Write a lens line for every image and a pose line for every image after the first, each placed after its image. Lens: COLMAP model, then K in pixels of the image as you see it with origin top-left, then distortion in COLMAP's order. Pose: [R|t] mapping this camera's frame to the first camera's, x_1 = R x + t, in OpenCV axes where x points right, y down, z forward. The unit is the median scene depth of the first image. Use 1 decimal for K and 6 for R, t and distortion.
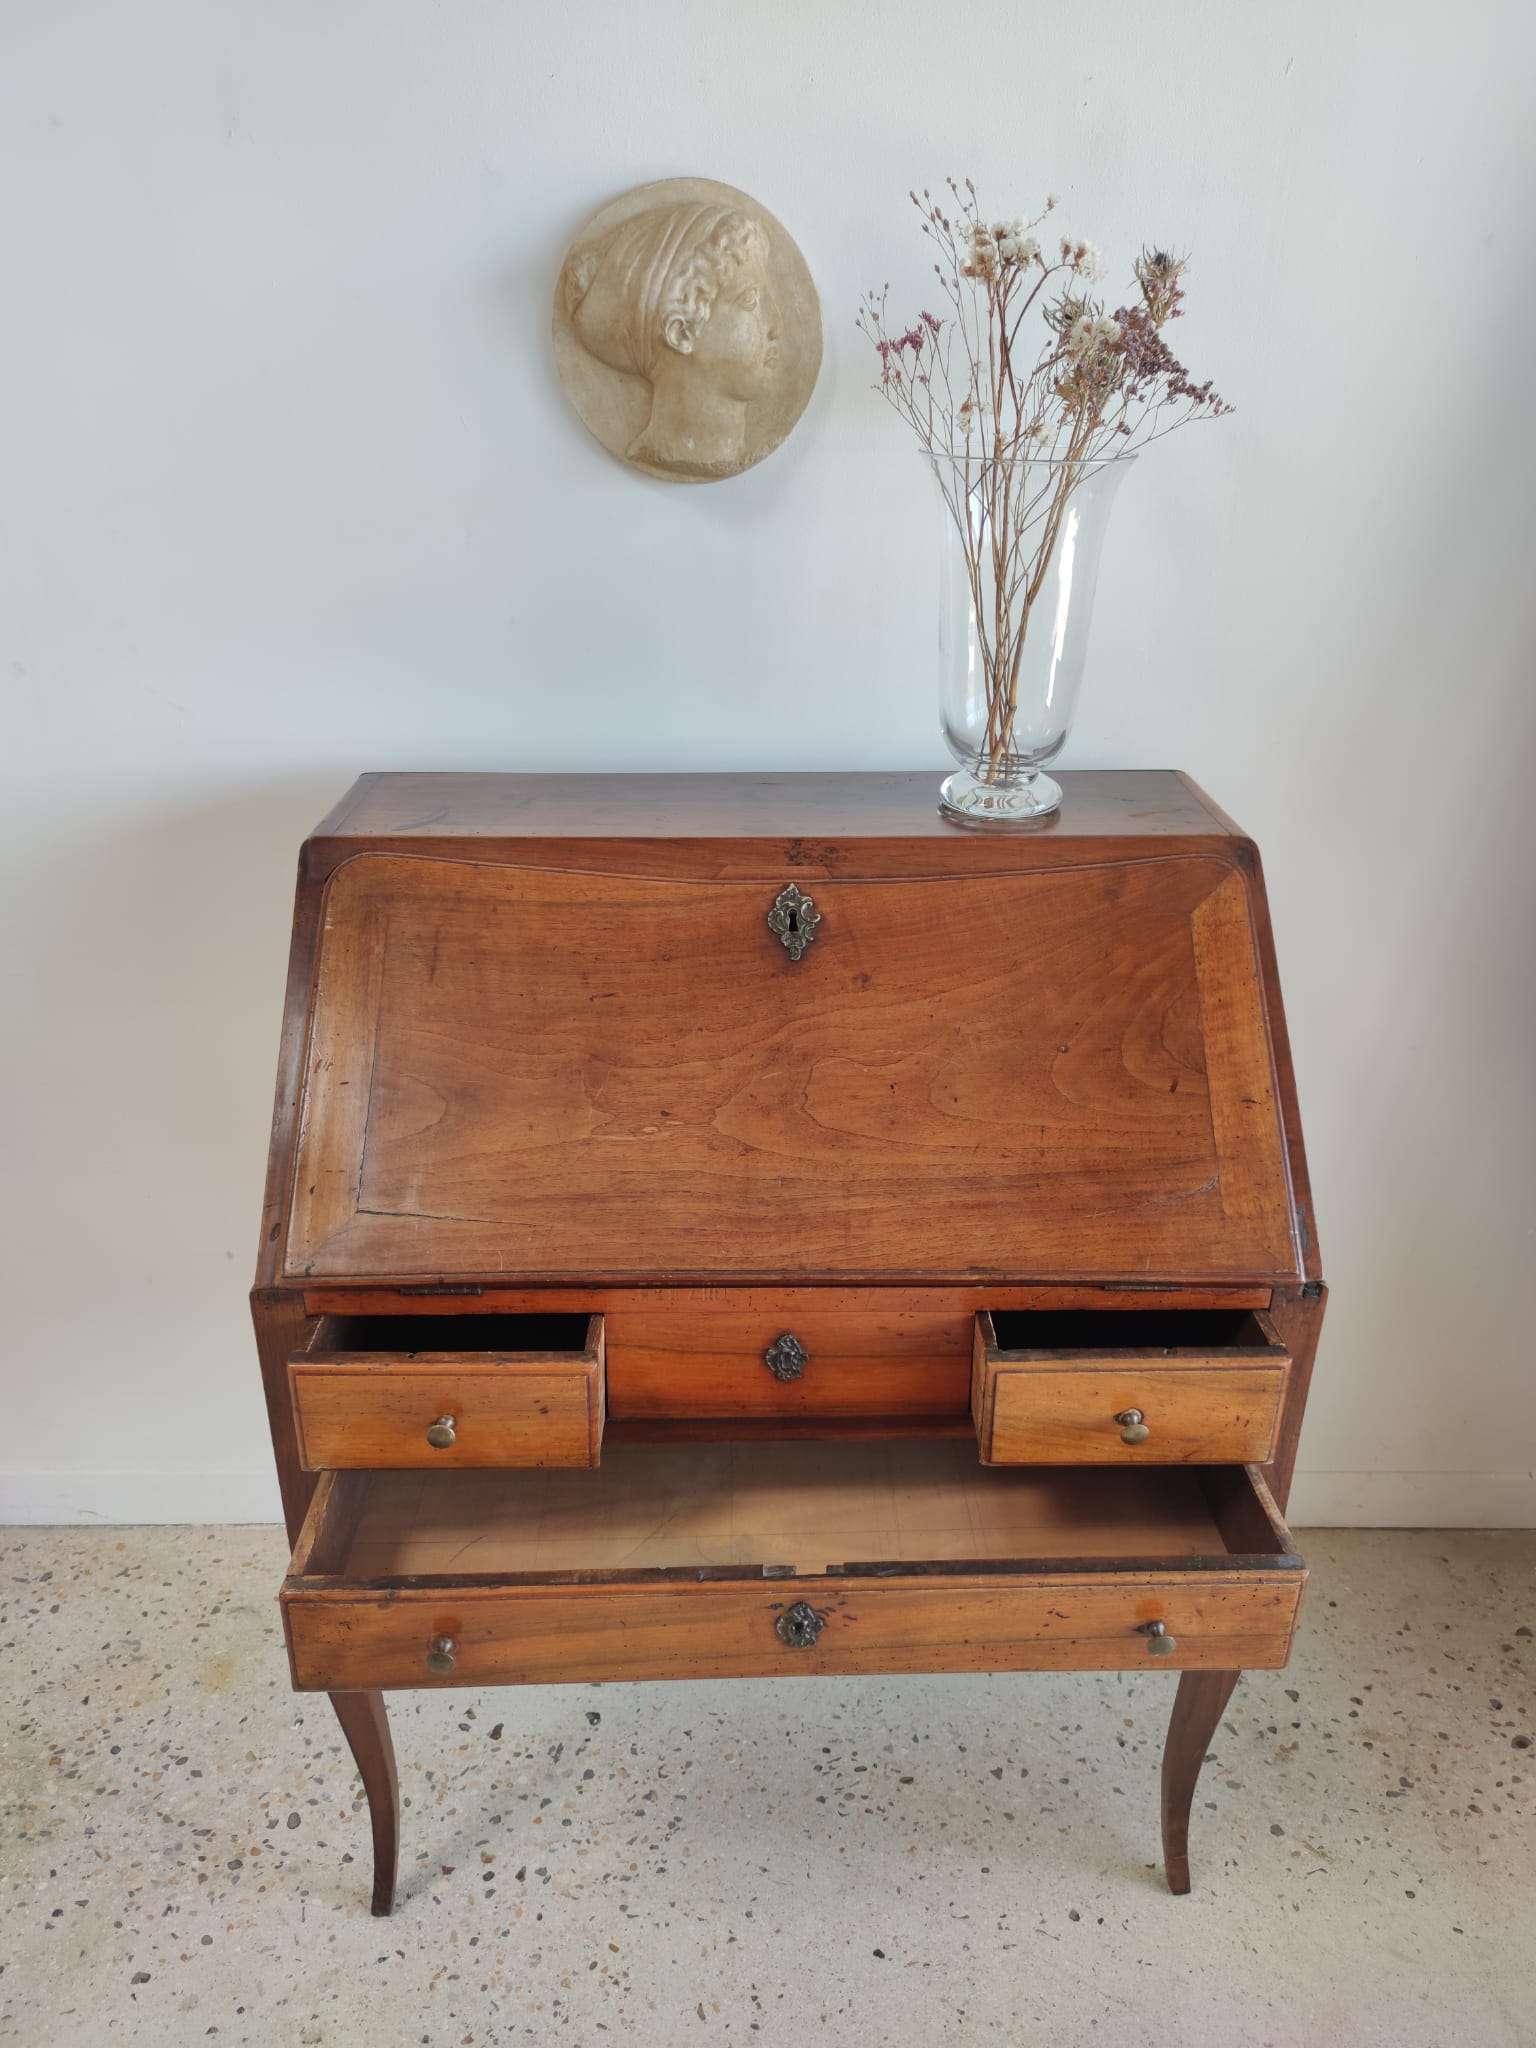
lens RADIAL K [[1466.9, 0, 778.6], [0, 1466.9, 1037.9], [0, 0, 1]] dist [0.042912, -0.044174]
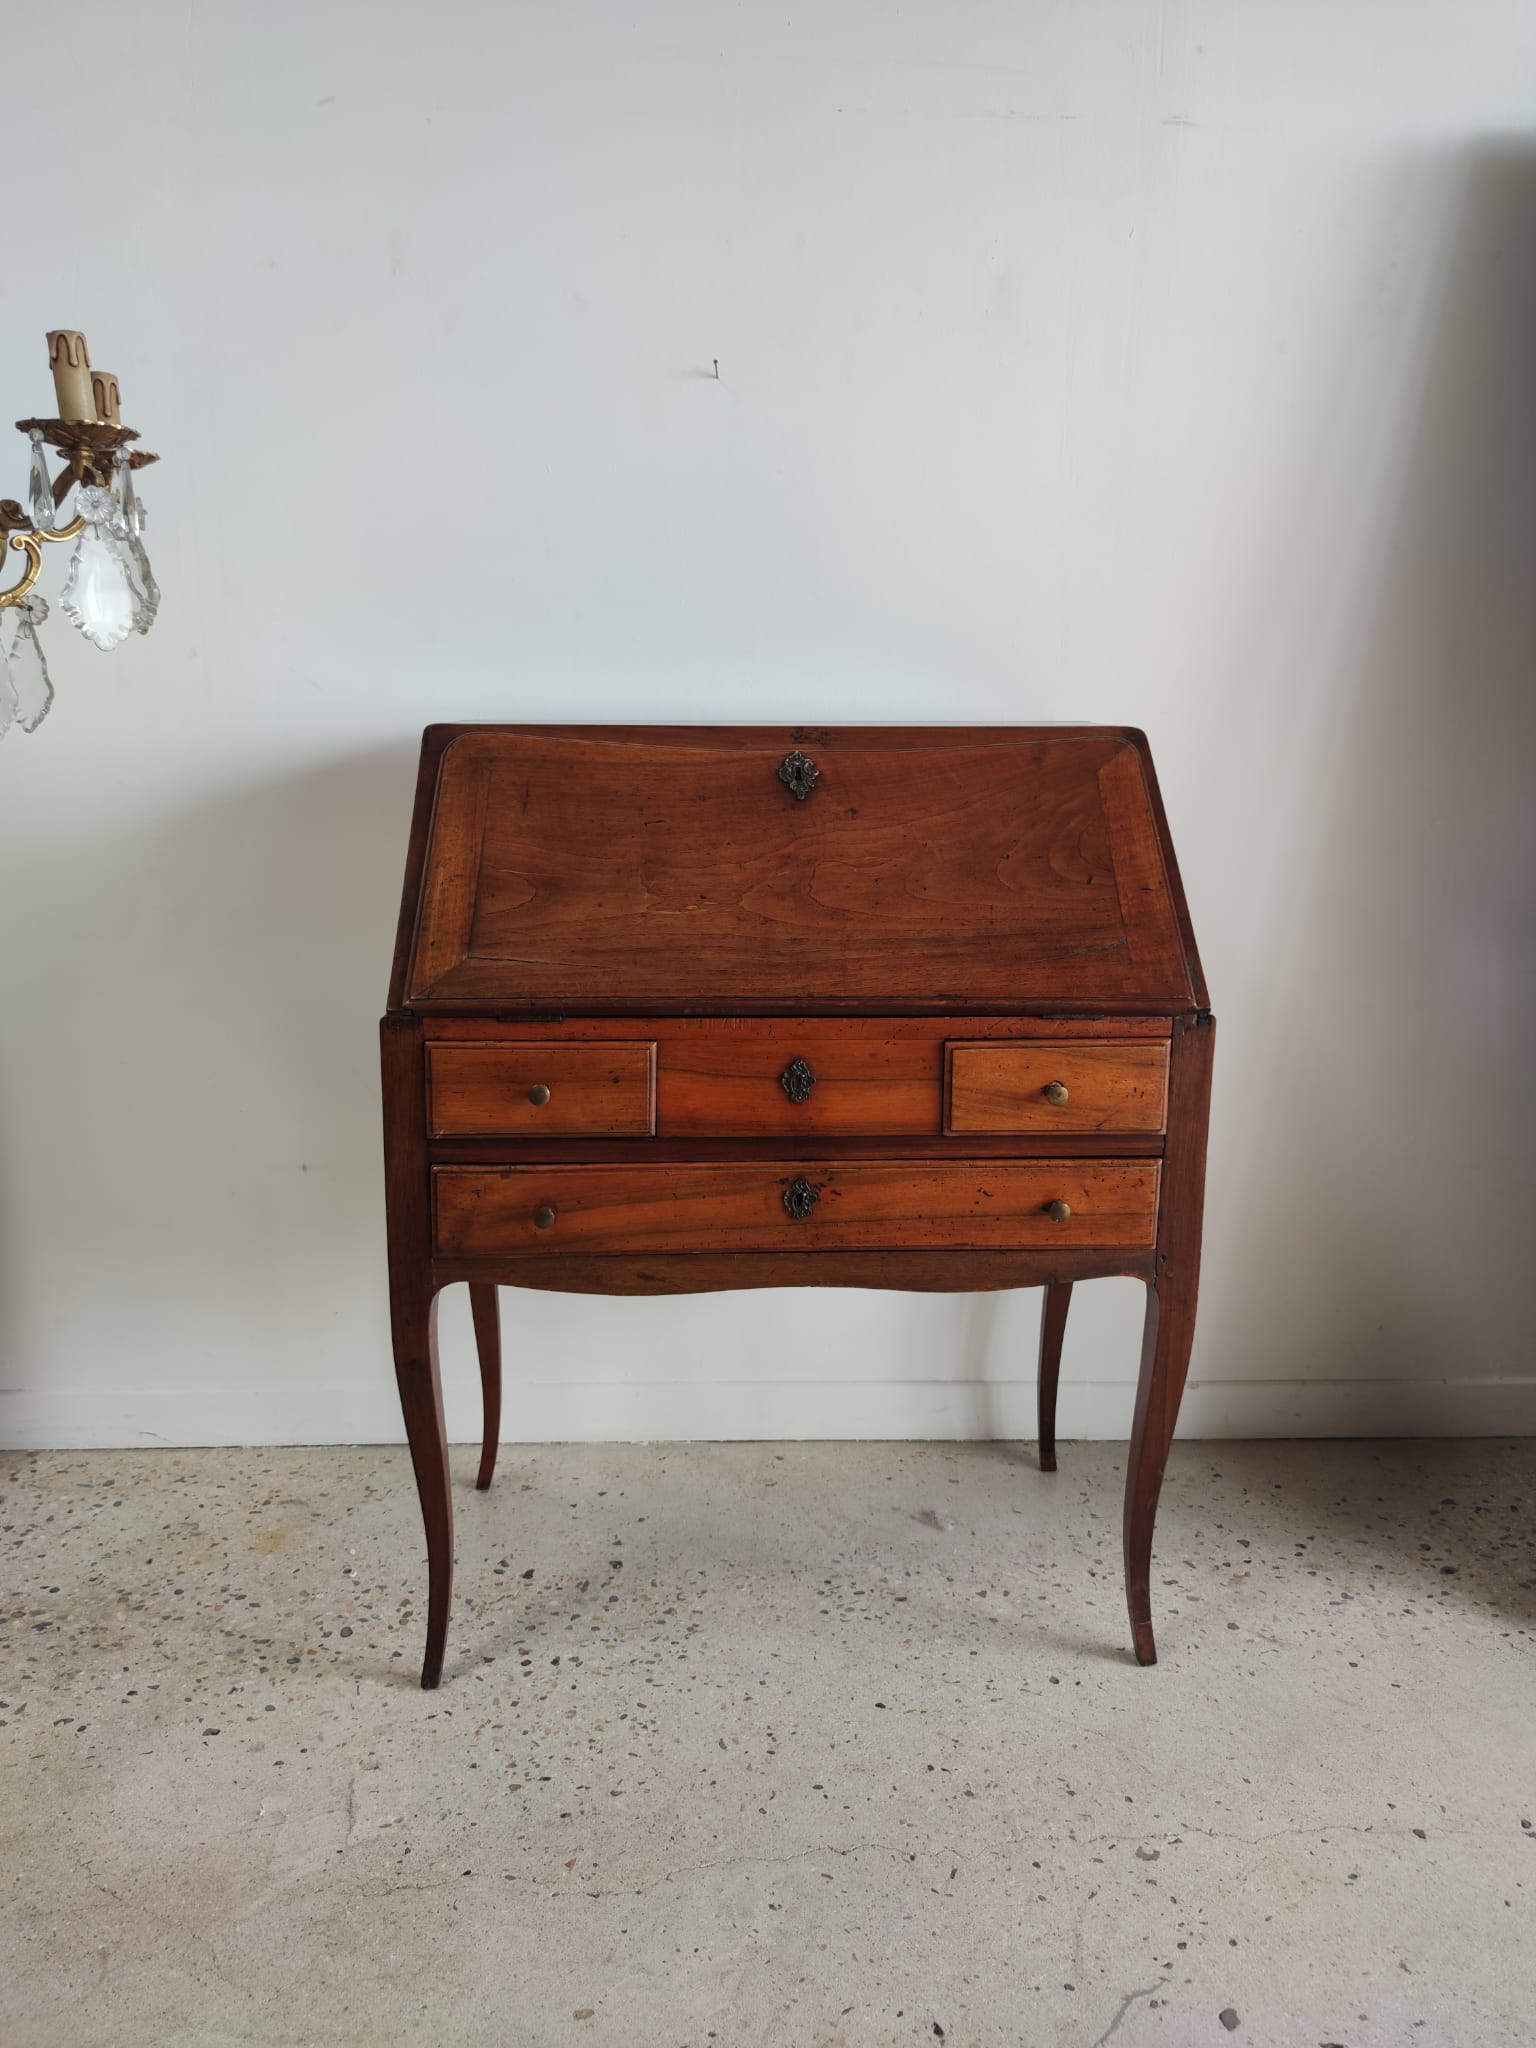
lens RADIAL K [[1466.9, 0, 782.3], [0, 1466.9, 1006.6], [0, 0, 1]] dist [0.042912, -0.044174]
pose [[0.999658, -0.003094, 0.025965, -0.032585], [0.009101, 0.972060, -0.234556, 0.358622], [-0.024514, 0.234712, 0.971756, -0.195277]]
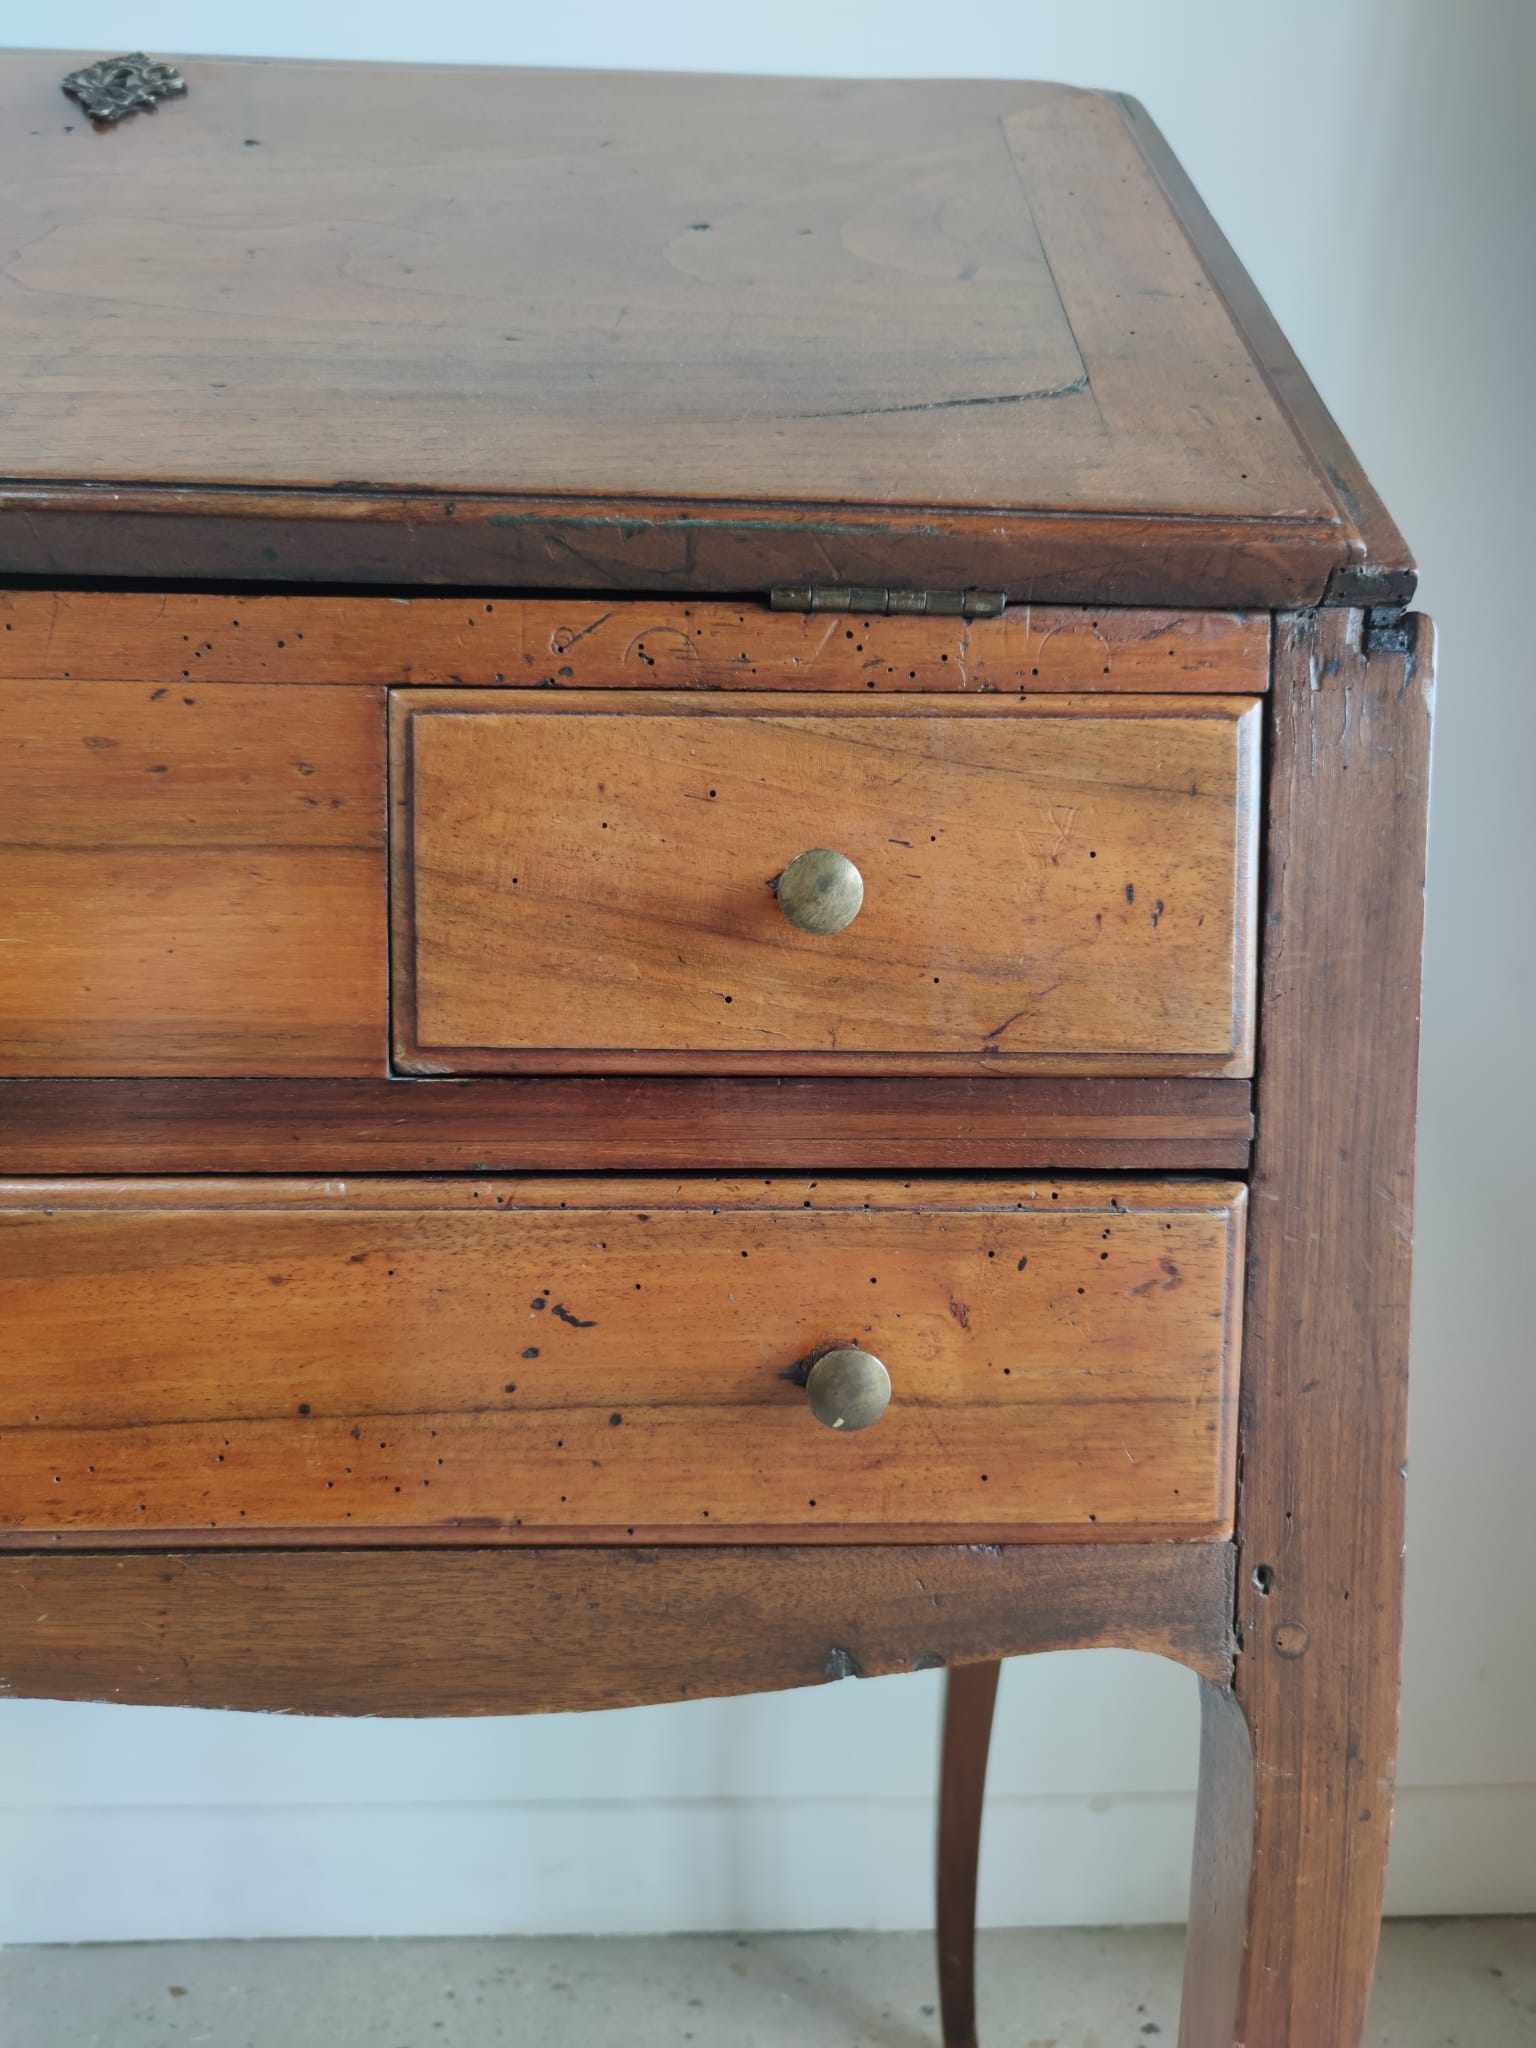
lens RADIAL K [[1497.1, 0, 830.2], [0, 1497.1, 1061.0], [0, 0, 1]] dist [-0.006520, -0.005193]
pose [[0.996903, 0.005159, 0.078471, 0.228934], [0.024295, 0.928831, -0.369706, 0.318623], [-0.074794, 0.370468, 0.925829, 0.530724]]
